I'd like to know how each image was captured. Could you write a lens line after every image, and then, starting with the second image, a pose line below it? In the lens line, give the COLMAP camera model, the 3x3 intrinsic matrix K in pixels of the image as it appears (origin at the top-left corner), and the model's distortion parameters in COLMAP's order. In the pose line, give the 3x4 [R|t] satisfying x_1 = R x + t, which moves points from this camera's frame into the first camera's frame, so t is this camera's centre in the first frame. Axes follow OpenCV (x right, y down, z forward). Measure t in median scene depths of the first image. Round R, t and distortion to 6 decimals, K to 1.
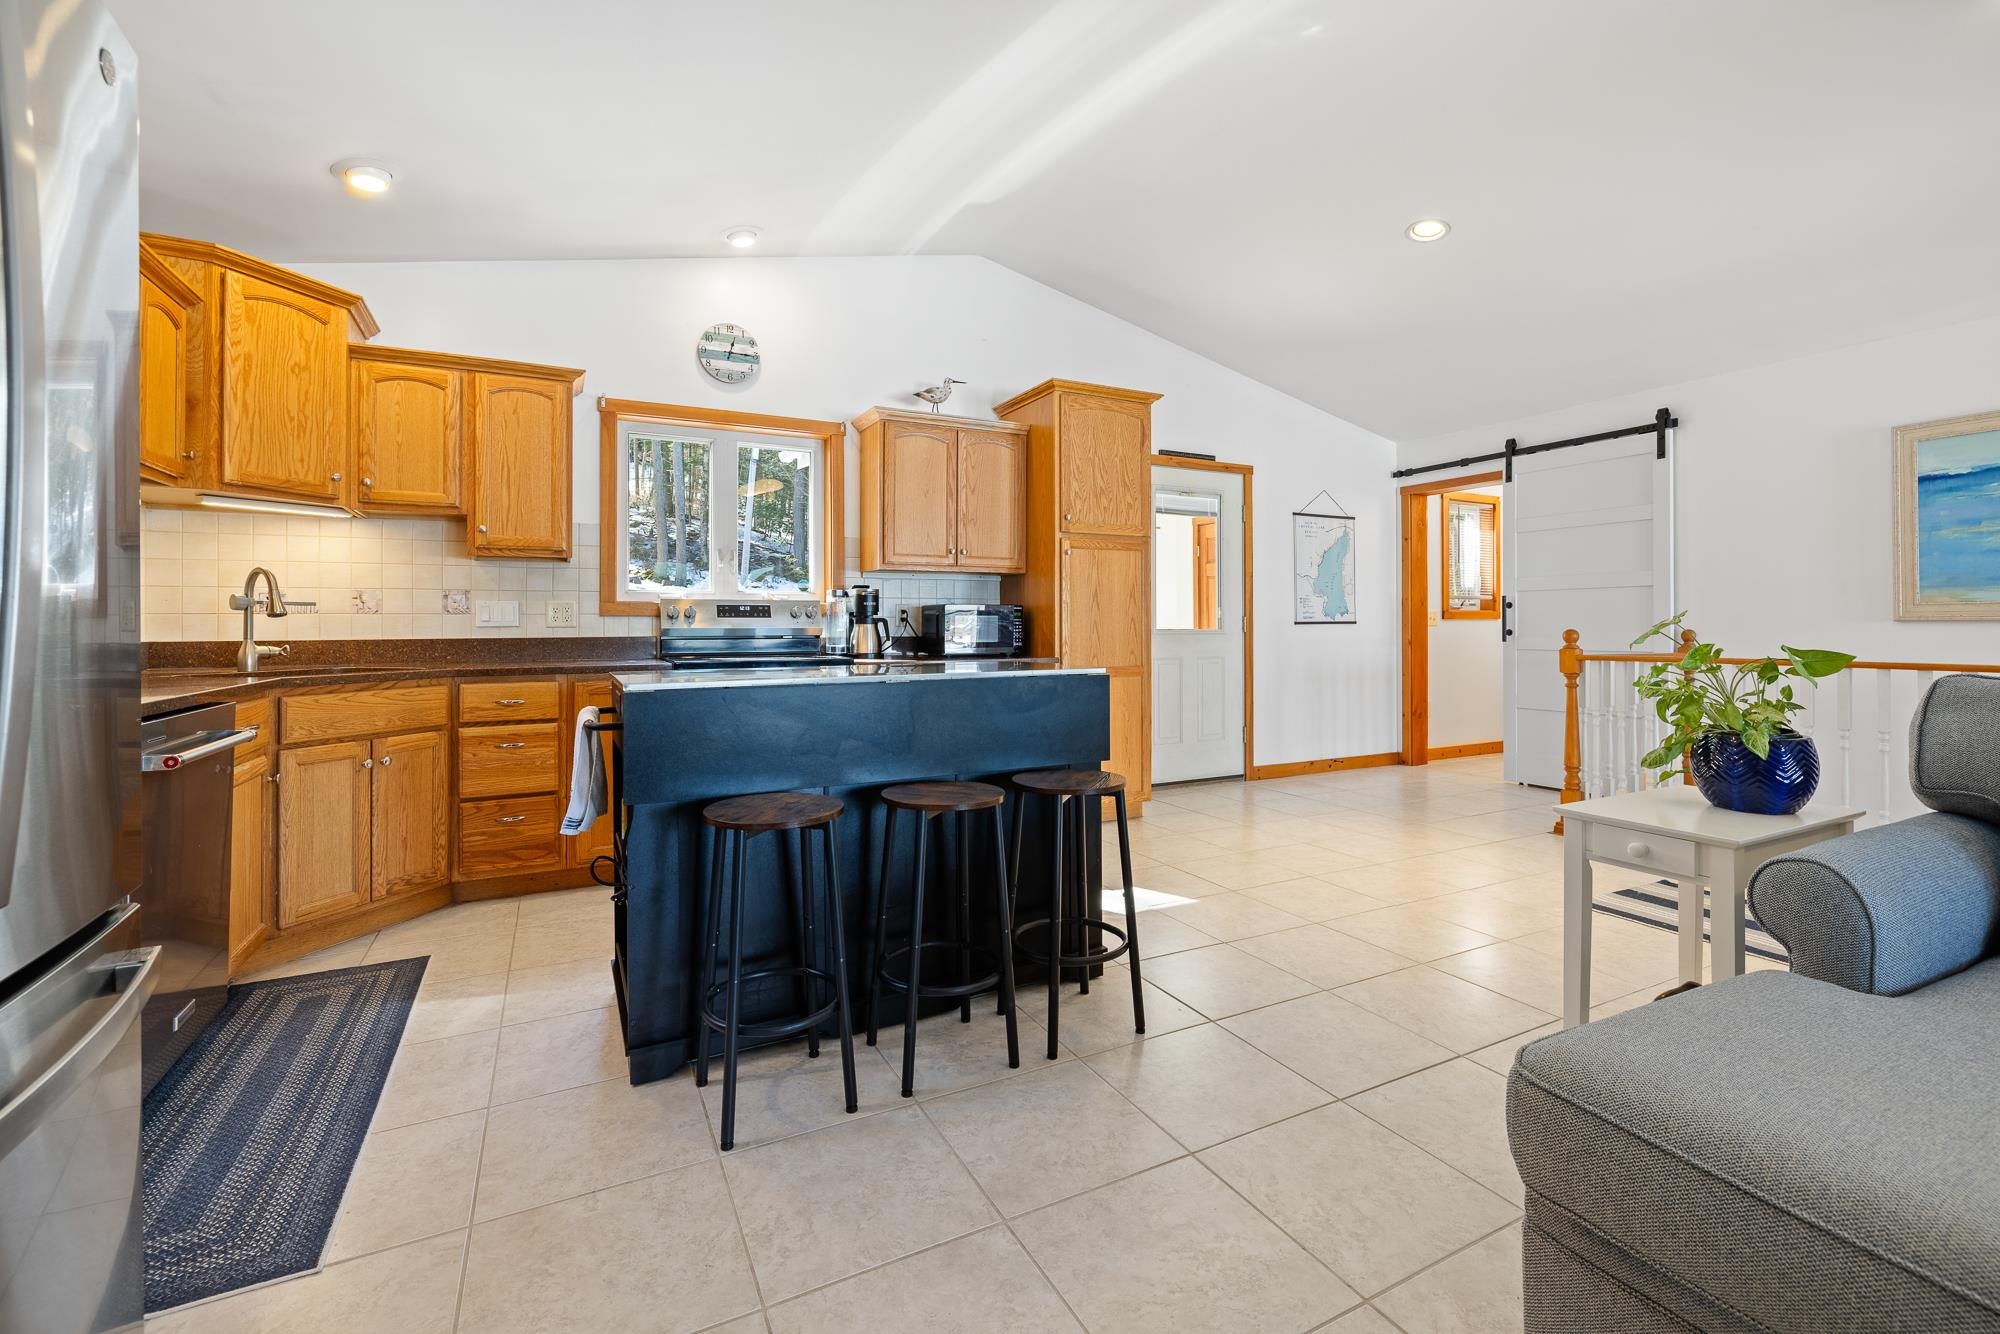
lens RADIAL K [[864.6, 0, 1006.2], [0, 864.6, 612.2], [0, 0, 1]] dist [-0.002597, -0.000257]
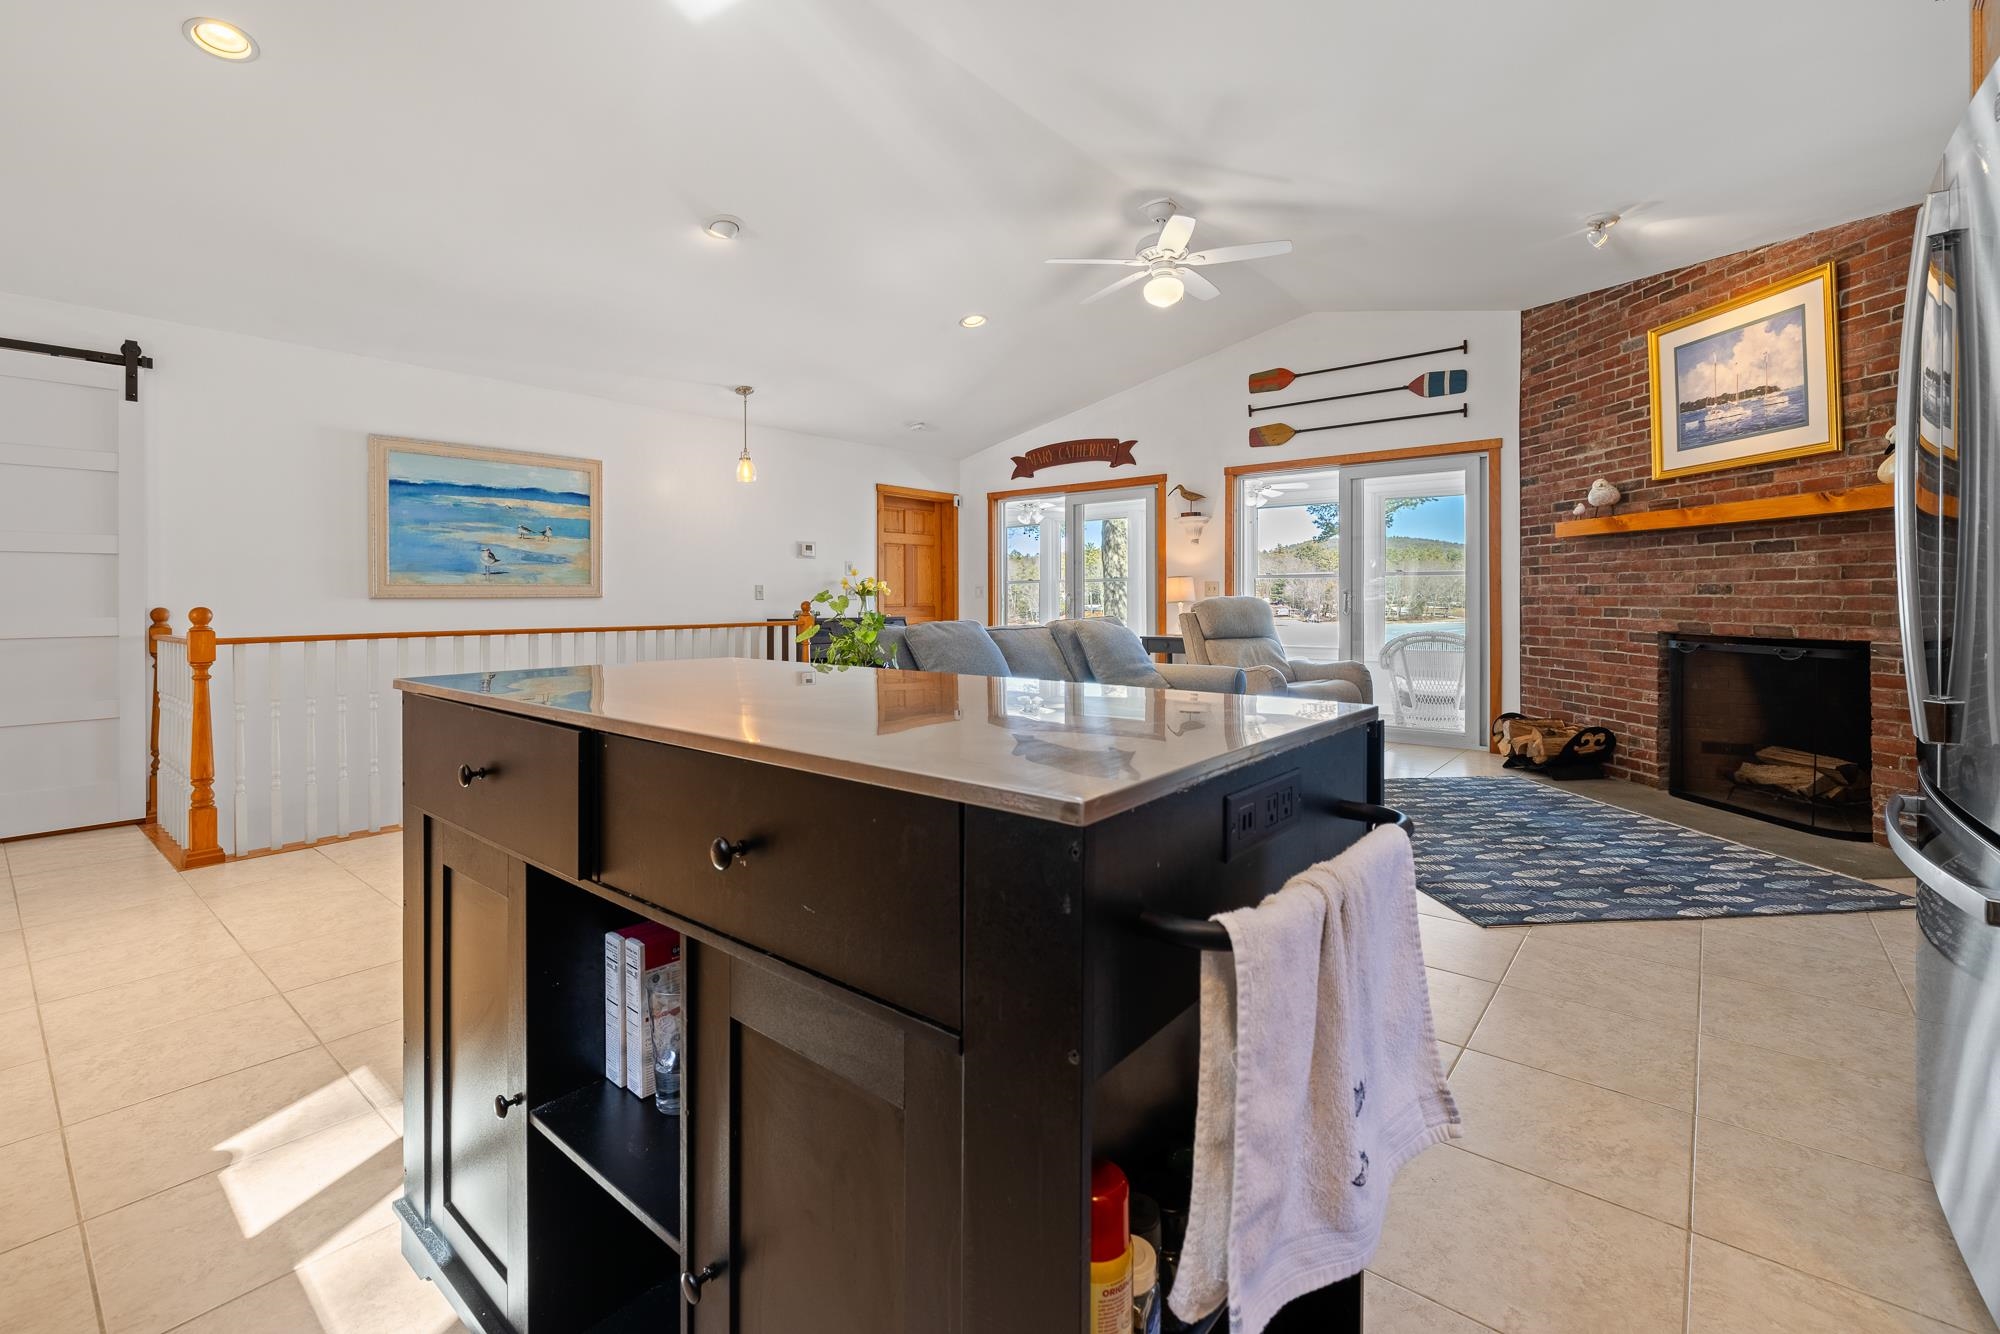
lens RADIAL K [[858.2, 0, 997.8], [0, 858.2, 601.6], [0, 0, 1]] dist [0.001673, 0.000129]
pose [[-0.392123, 0.001595, 0.919912, -0.396953], [-0.007474, 0.999960, -0.004920, 0.014353], [-0.919883, -0.008805, -0.392095, 0.689814]]
